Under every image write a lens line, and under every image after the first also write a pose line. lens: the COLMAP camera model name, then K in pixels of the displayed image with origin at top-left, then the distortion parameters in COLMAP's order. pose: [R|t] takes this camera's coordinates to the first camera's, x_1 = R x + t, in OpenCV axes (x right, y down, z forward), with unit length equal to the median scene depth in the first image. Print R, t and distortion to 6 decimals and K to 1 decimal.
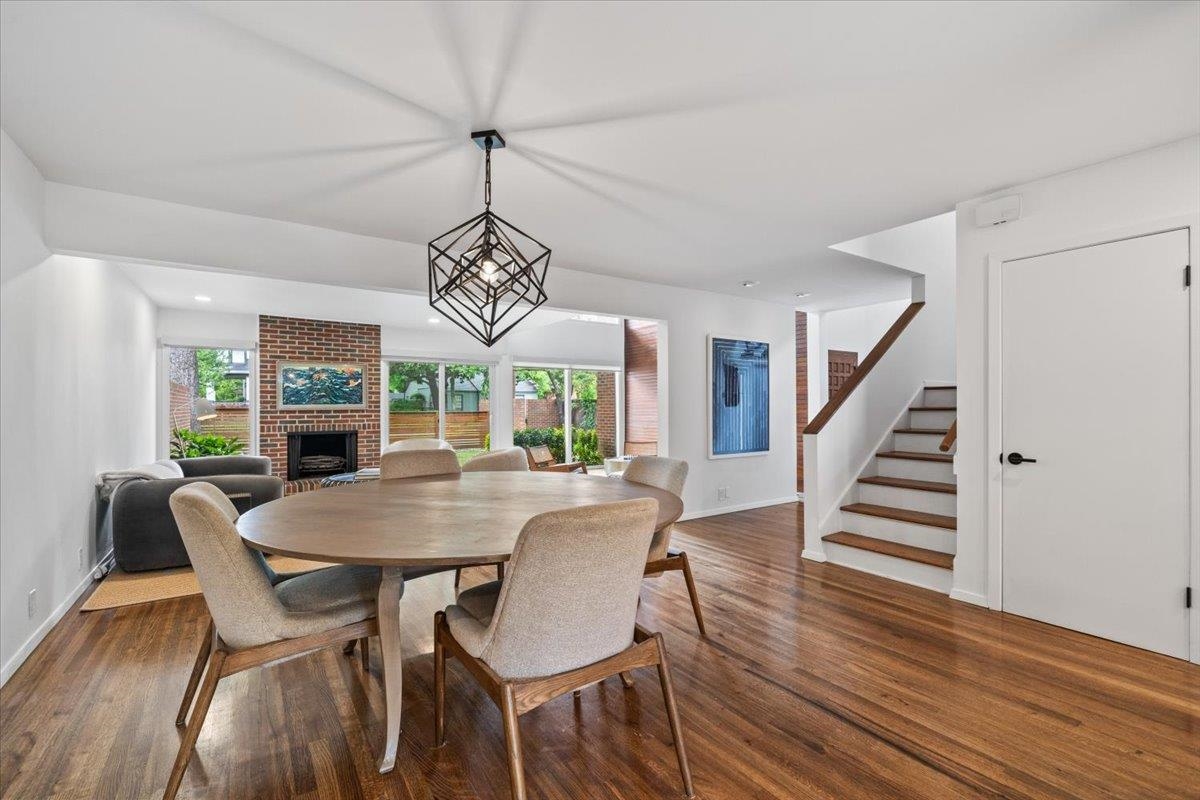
lens RADIAL K [[517.9, 0, 593.7], [0, 517.9, 404.0], [0, 0, 1]] dist [-0.000016, -0.000236]
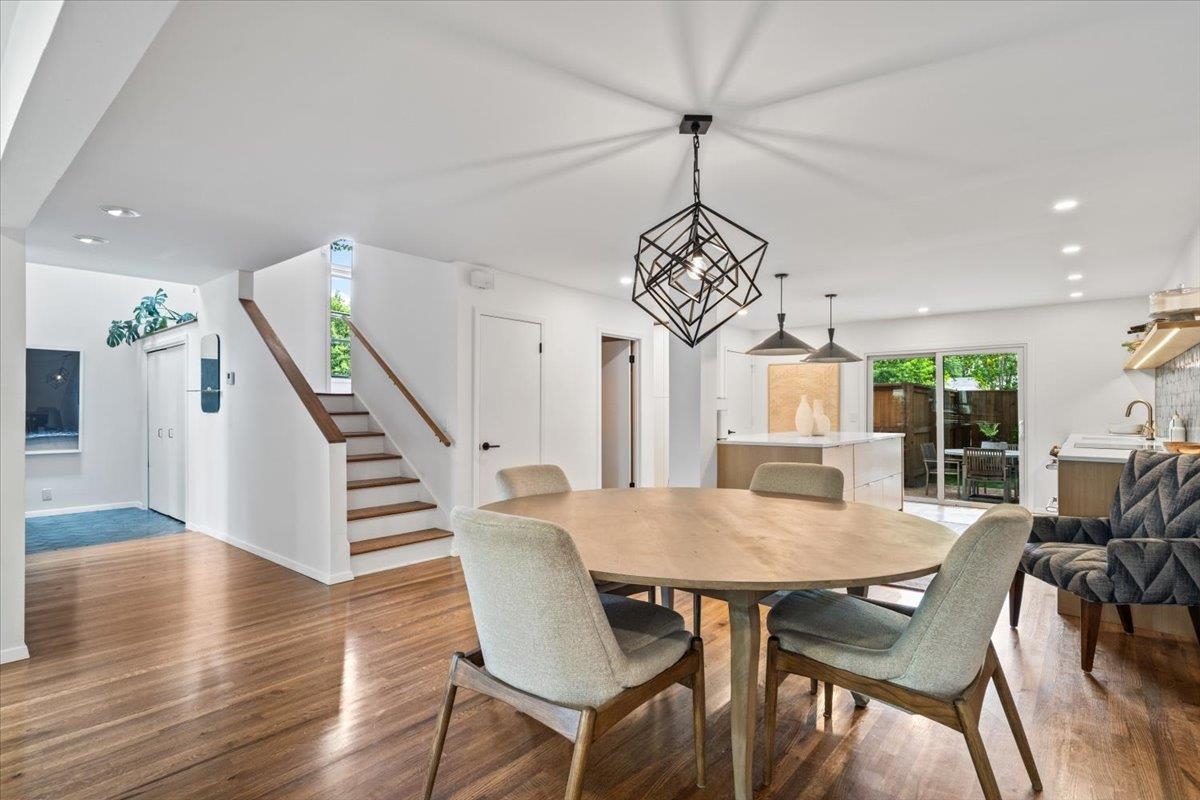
lens RADIAL K [[584.0, 0, 600.0], [0, 584.0, 400.0], [0, 0, 1]] dist [0.000646, -0.000020]
pose [[-0.279857, 0.020019, 0.959833, -1.150243], [-0.007897, 0.999701, -0.023153, 0.009783], [-0.960009, -0.014059, -0.279616, 1.453091]]
